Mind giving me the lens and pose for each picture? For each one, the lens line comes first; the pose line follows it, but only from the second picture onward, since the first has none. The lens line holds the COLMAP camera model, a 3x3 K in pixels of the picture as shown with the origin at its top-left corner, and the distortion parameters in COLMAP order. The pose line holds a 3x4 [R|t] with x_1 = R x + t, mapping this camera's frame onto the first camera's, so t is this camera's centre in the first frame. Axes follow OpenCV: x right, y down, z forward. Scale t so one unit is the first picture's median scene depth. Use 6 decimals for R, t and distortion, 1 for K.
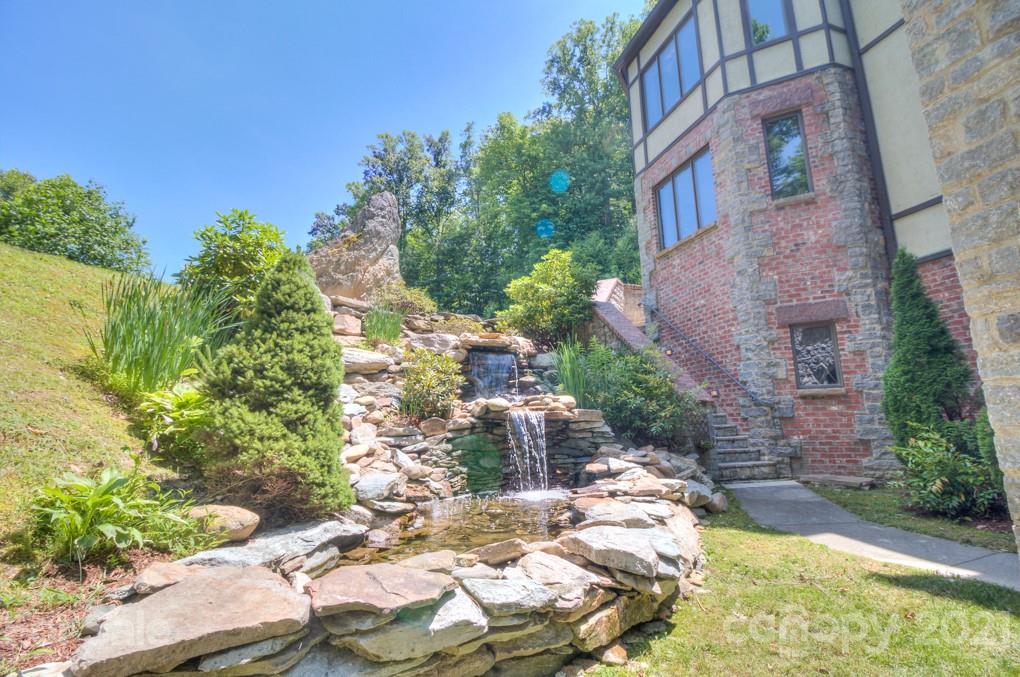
lens RADIAL K [[479.3, 0, 510.0], [0, 479.3, 338.5], [0, 0, 1]] dist [-0.000955, -0.000083]
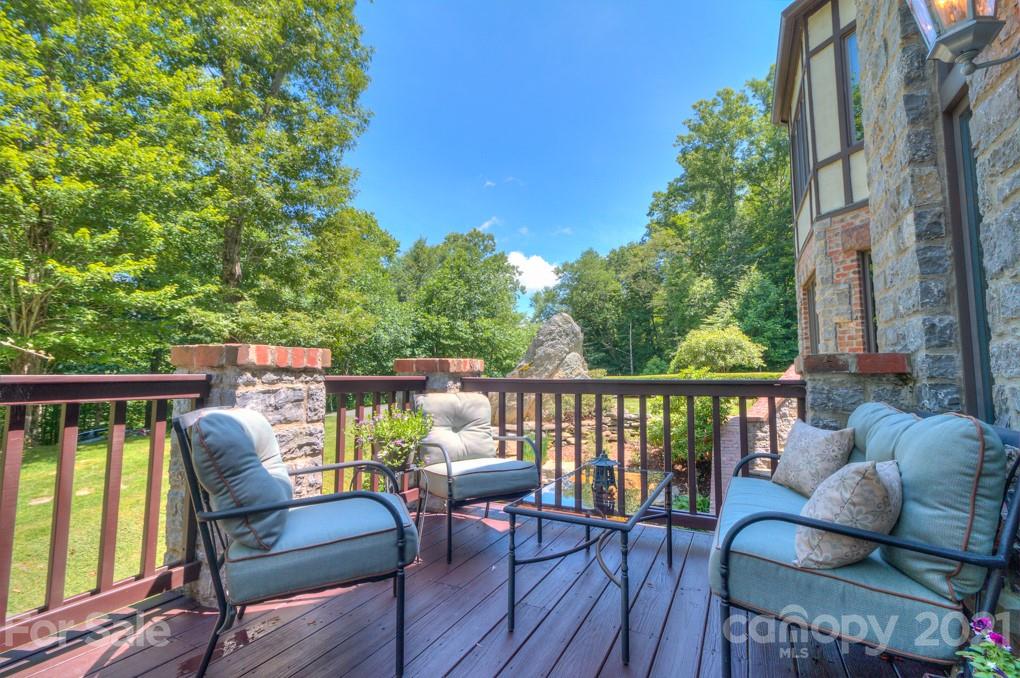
lens RADIAL K [[486.0, 0, 509.4], [0, 486.0, 326.3], [0, 0, 1]] dist [0.002829, 0.000565]
pose [[0.701612, -0.054522, -0.710470, 0.666384], [0.130373, 0.990060, 0.052769, -0.447178], [0.700530, -0.129649, 0.701747, 0.061233]]
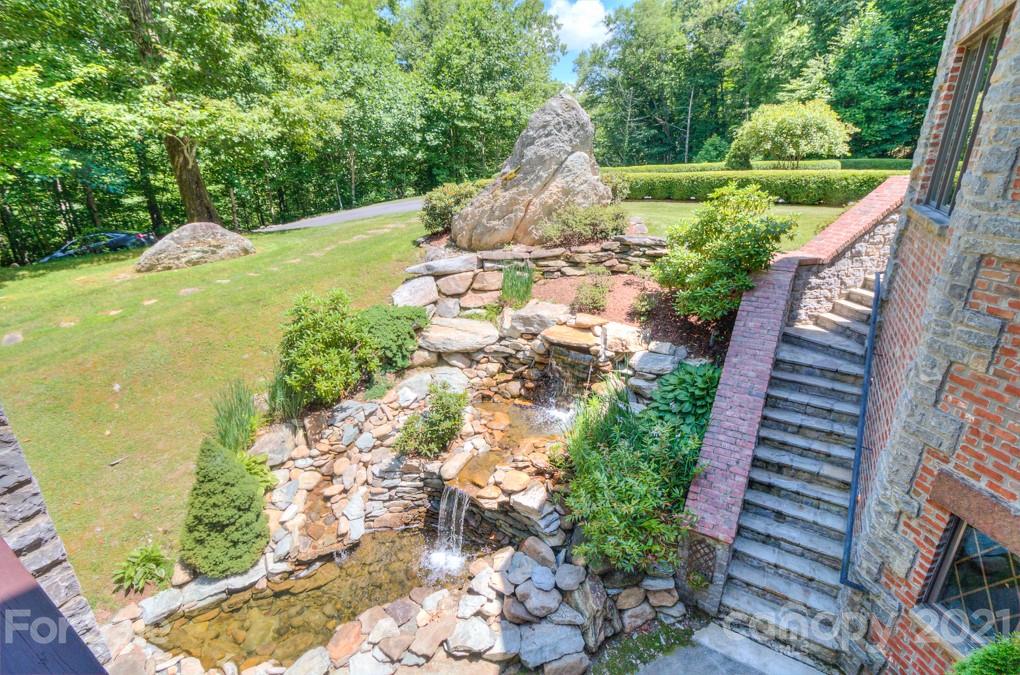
lens RADIAL K [[486.0, 0, 509.4], [0, 486.0, 324.8], [0, 0, 1]] dist [0.002829, 0.000565]
pose [[0.629380, 0.267906, -0.729457, 0.543759], [0.157235, 0.875375, 0.457160, -0.449528], [0.761024, -0.402424, 0.508819, 0.417606]]
